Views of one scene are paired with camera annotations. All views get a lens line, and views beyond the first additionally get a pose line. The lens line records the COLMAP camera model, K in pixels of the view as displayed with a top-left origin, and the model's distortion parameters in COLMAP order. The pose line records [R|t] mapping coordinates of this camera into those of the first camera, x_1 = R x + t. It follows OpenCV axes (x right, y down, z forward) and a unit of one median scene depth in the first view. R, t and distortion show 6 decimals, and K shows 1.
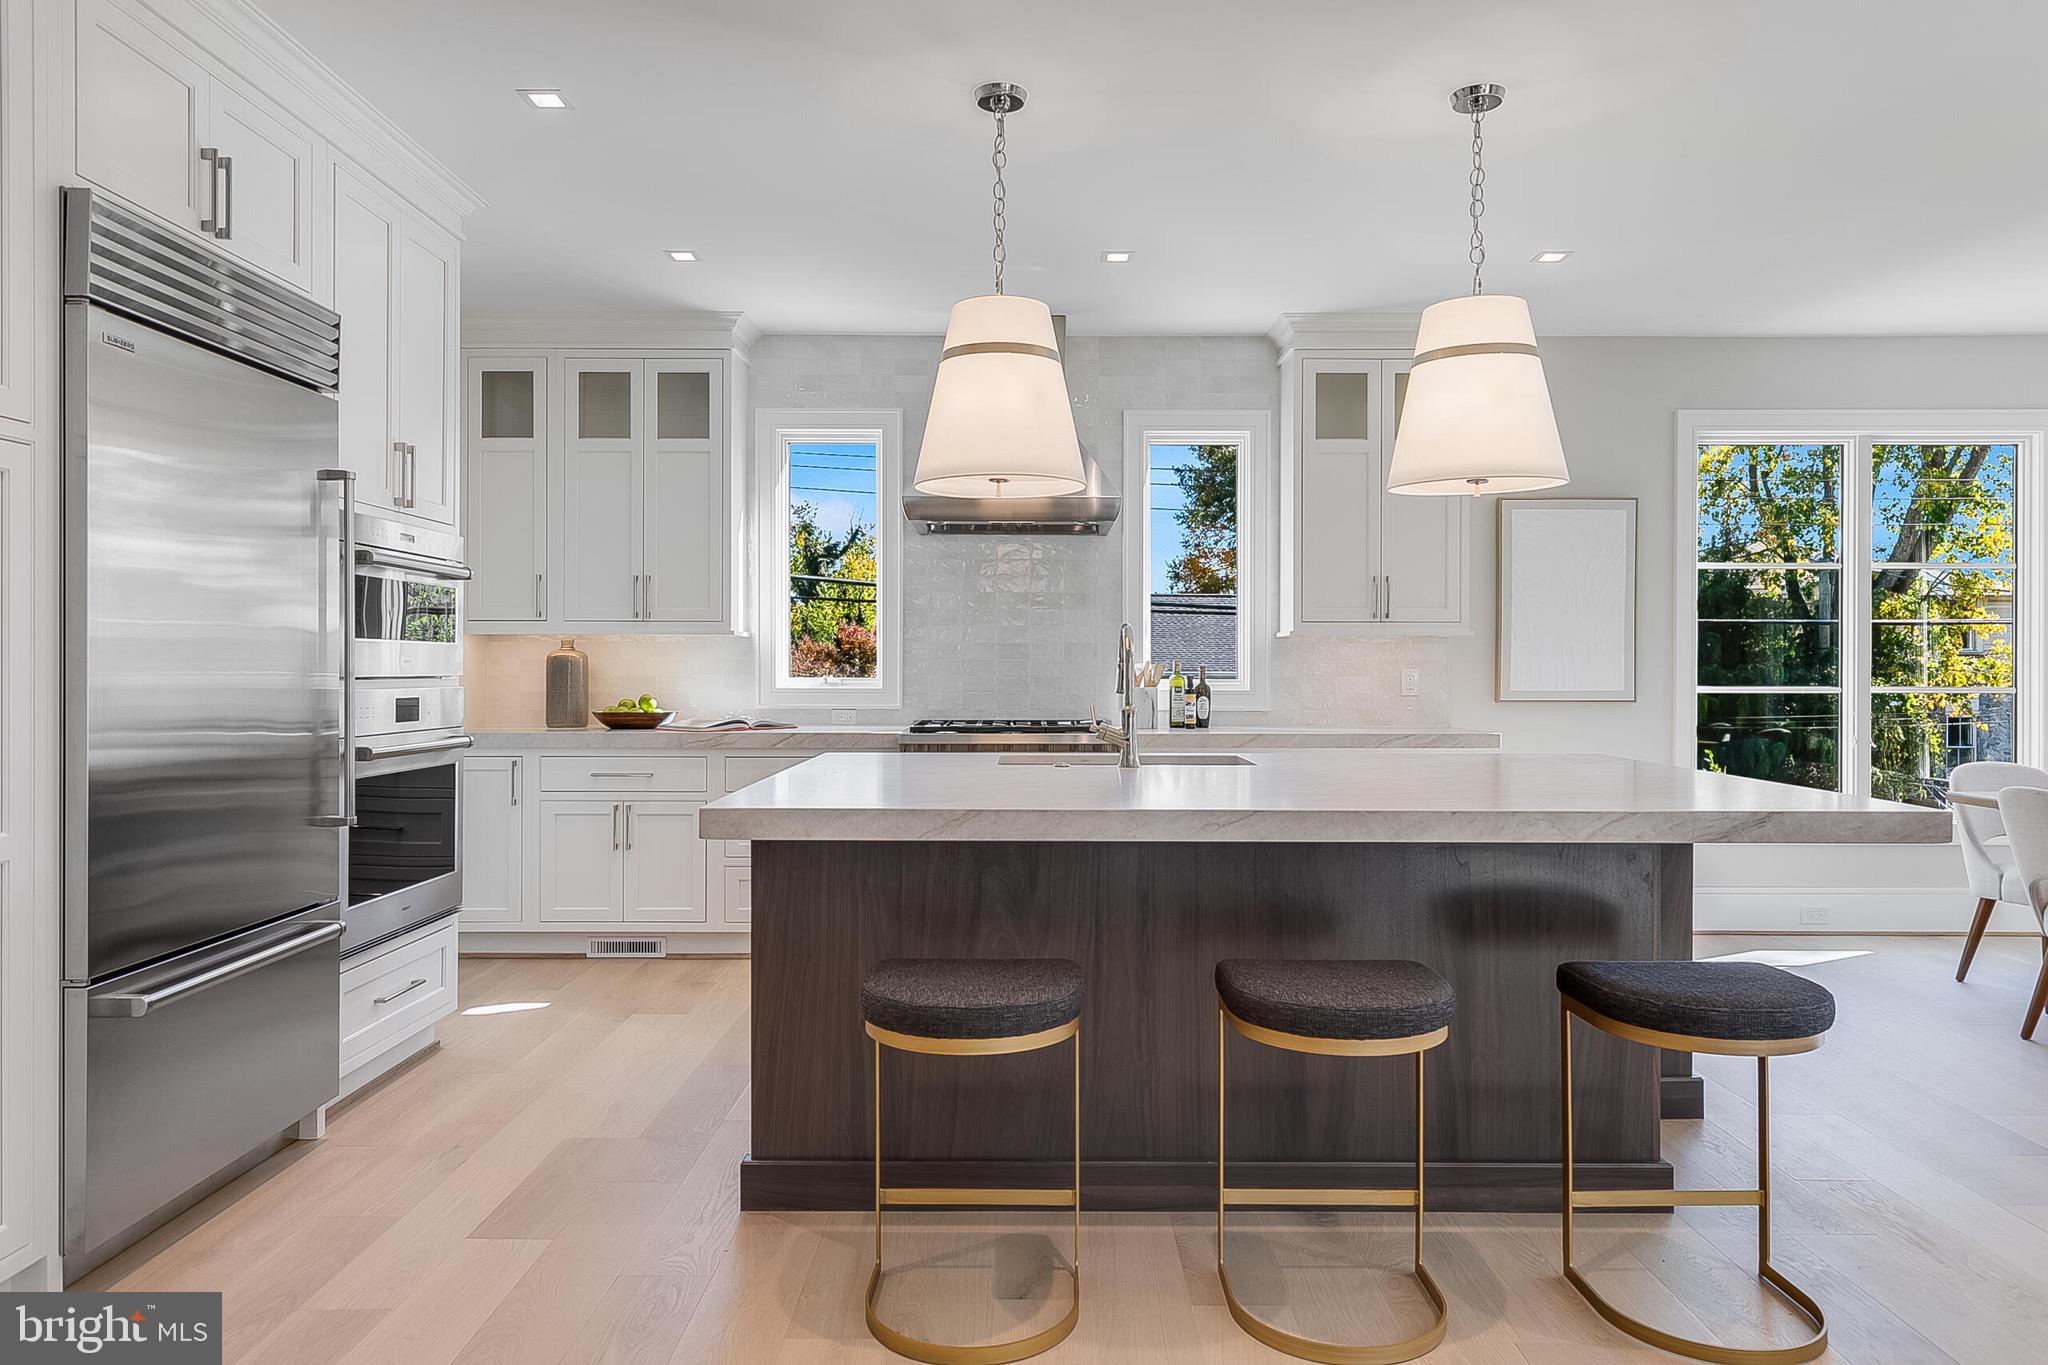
lens RADIAL K [[1312.8, 0, 1027.3], [0, 1312.8, 673.9], [0, 0, 1]] dist [0.005298, -0.001538]
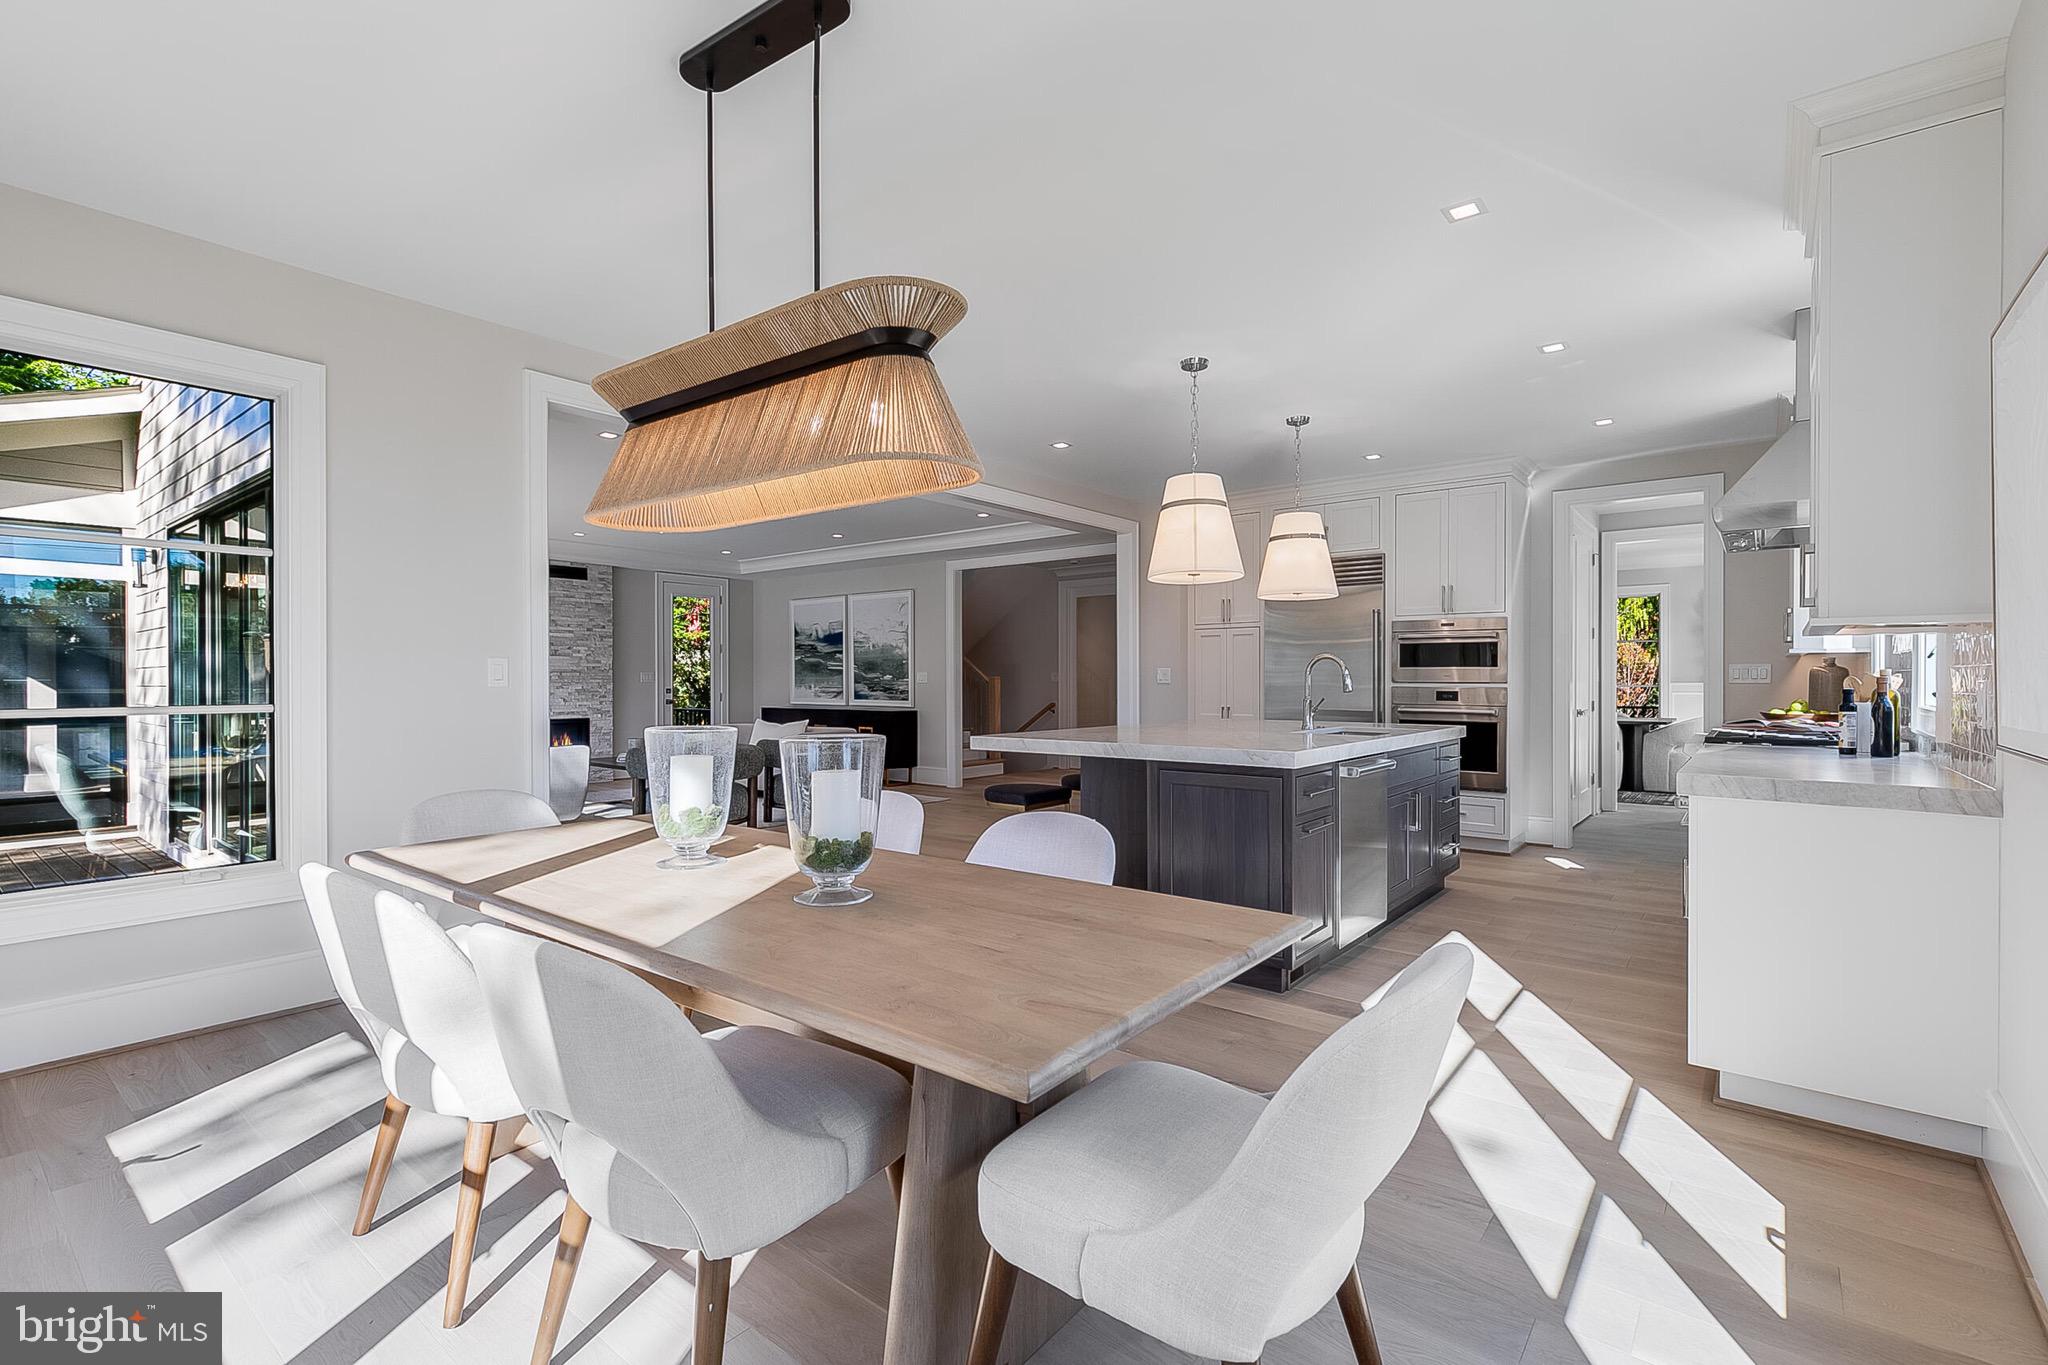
lens RADIAL K [[922.1, 0, 1027.7], [0, 922.1, 682.2], [0, 0, 1]] dist [0.004732, 0.000159]
pose [[-0.620872, 0.002076, -0.783909, 0.899694], [-0.006592, 0.999947, 0.007869, -0.004454], [0.783884, 0.010053, -0.620826, 0.981721]]
